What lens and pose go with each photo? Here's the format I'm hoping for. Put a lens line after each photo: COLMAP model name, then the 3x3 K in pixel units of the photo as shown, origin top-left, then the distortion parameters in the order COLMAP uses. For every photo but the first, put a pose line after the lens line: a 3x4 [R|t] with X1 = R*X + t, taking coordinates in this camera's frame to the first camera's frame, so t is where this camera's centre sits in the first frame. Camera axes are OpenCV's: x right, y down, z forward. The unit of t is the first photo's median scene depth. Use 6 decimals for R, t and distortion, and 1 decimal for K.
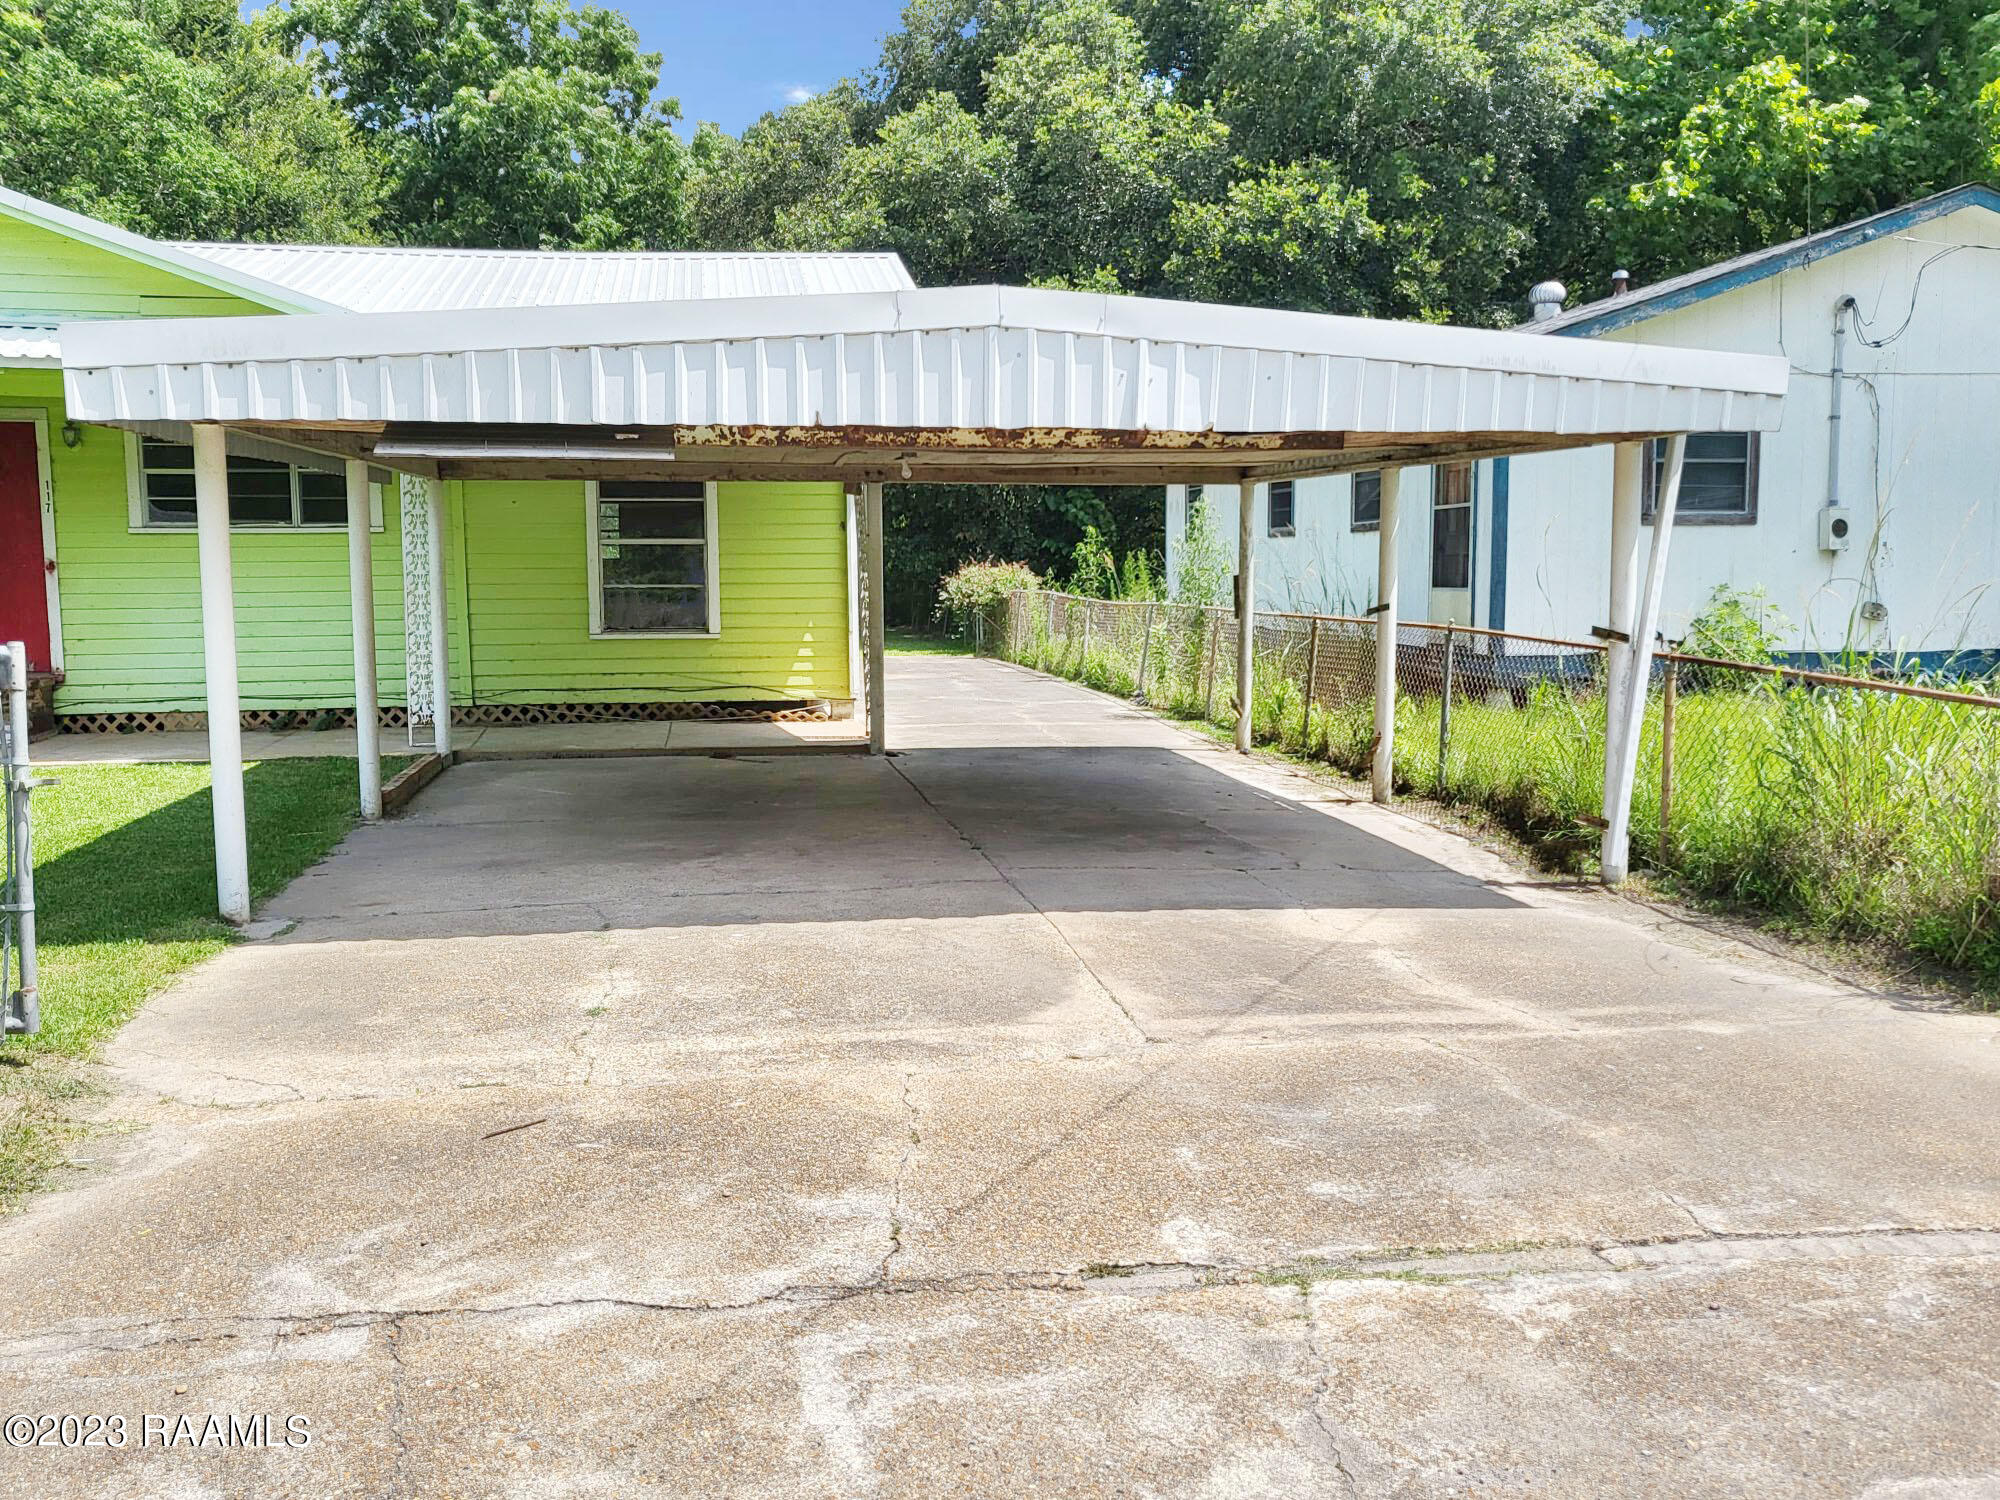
lens RADIAL K [[1675.1, 0, 1001.9], [0, 1675.1, 744.2], [0, 0, 1]] dist [-0.016122, 0.021616]
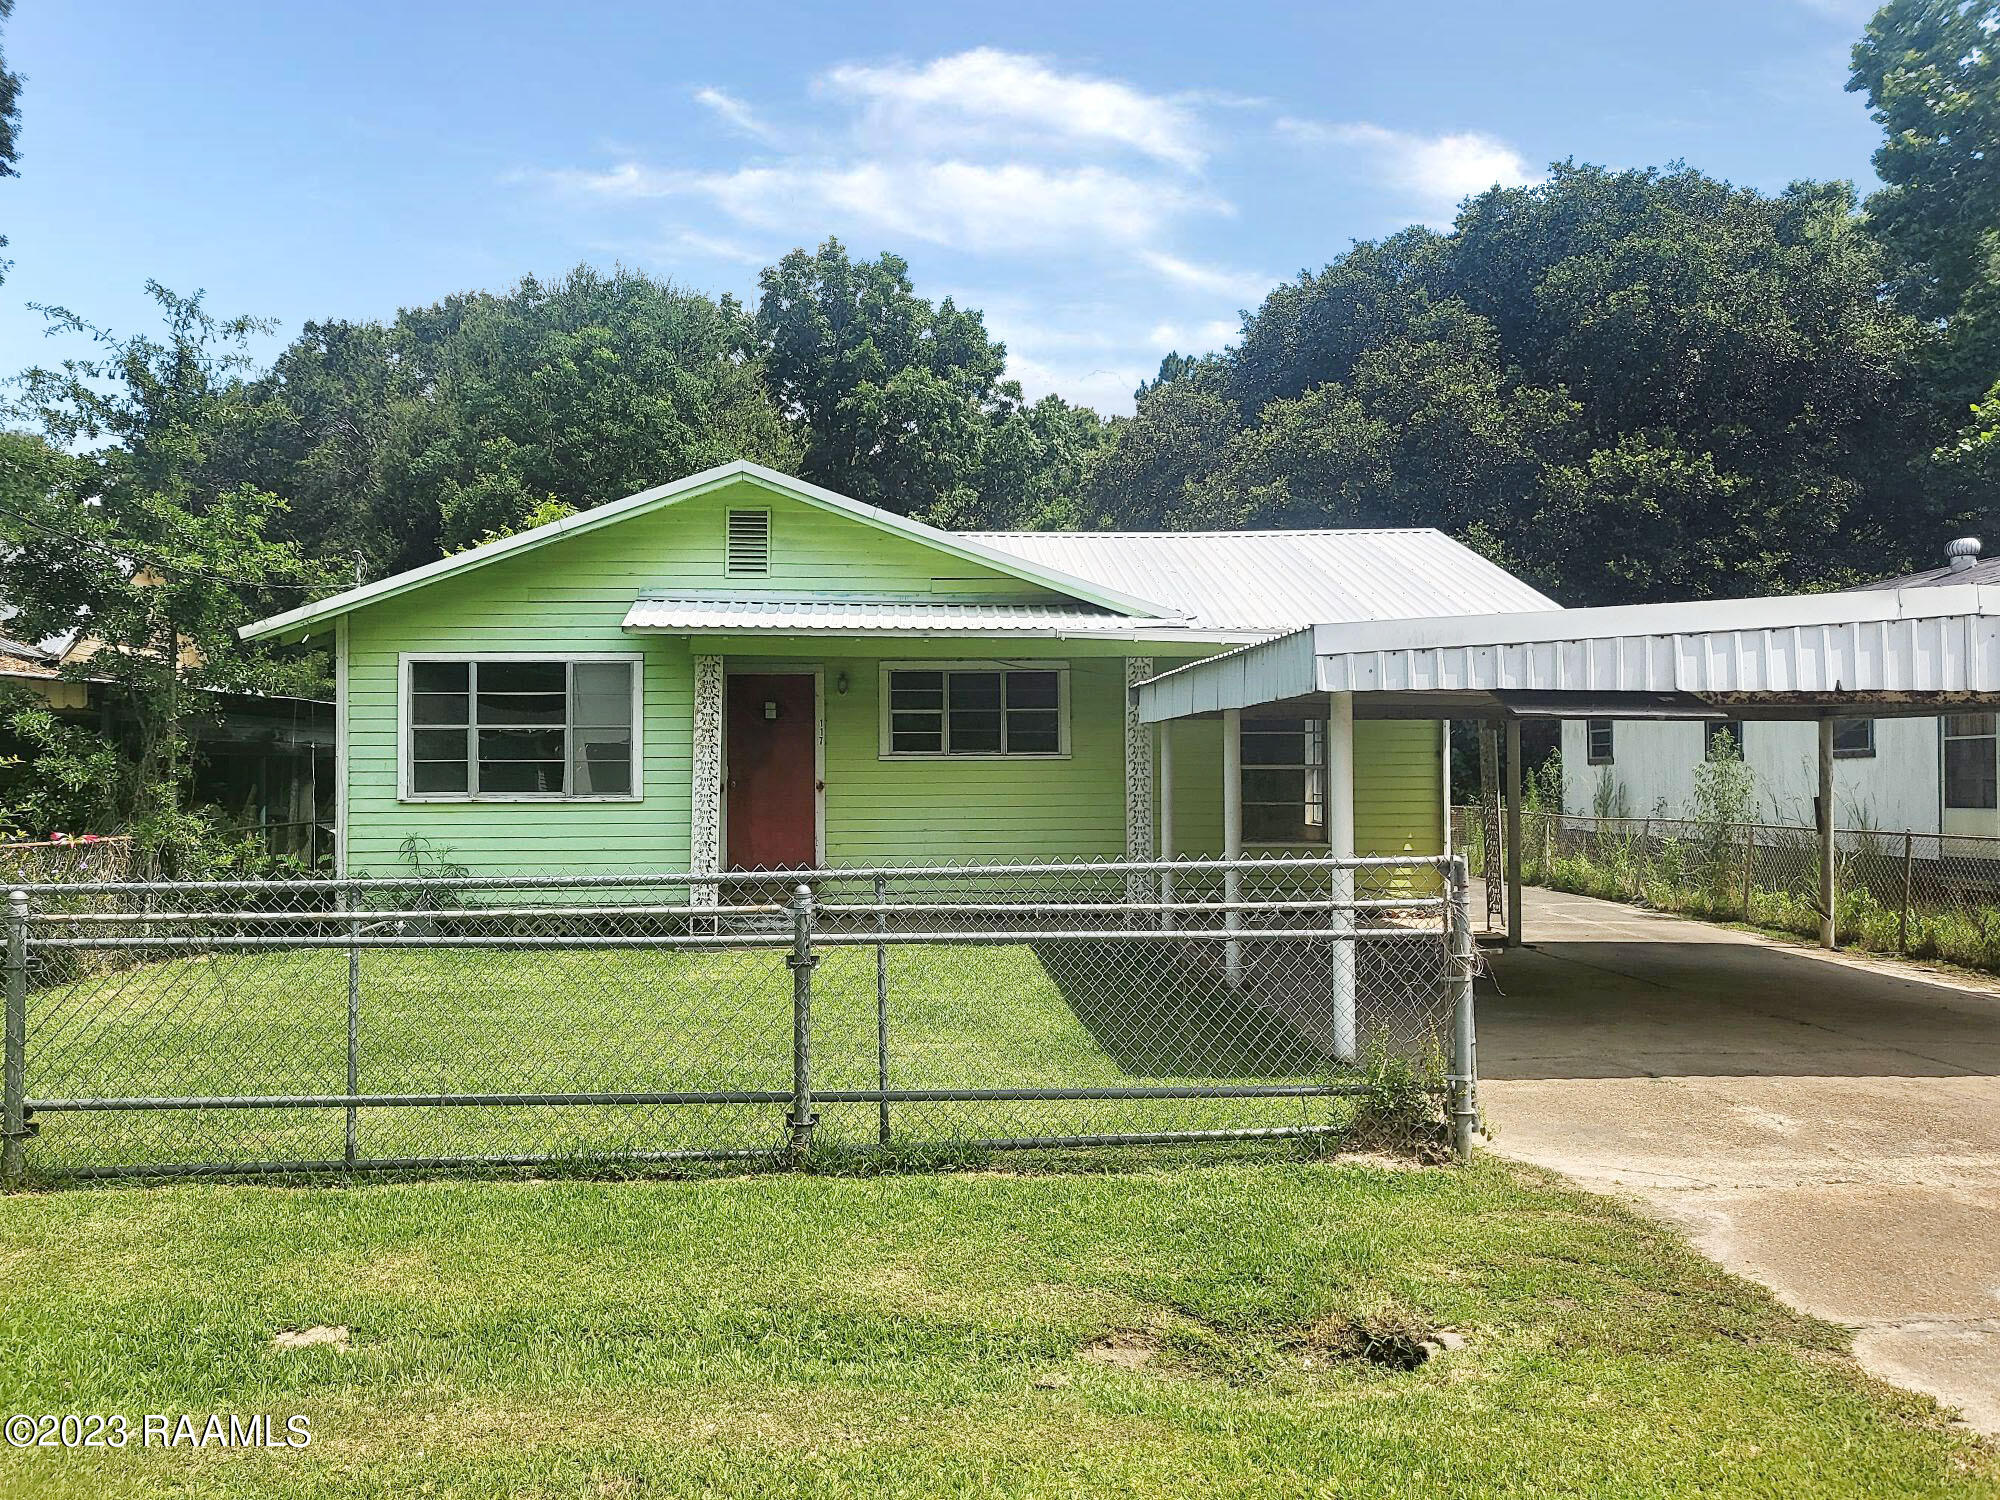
lens RADIAL K [[1522.3, 0, 999.7], [0, 1522.3, 750.5], [0, 0, 1]] dist [0.000452, 0.018158]
pose [[0.992390, -0.000056, -0.123134, -0.271486], [-0.015274, 0.992220, -0.123557, 0.006614], [0.122183, 0.124497, 0.984668, -0.112961]]
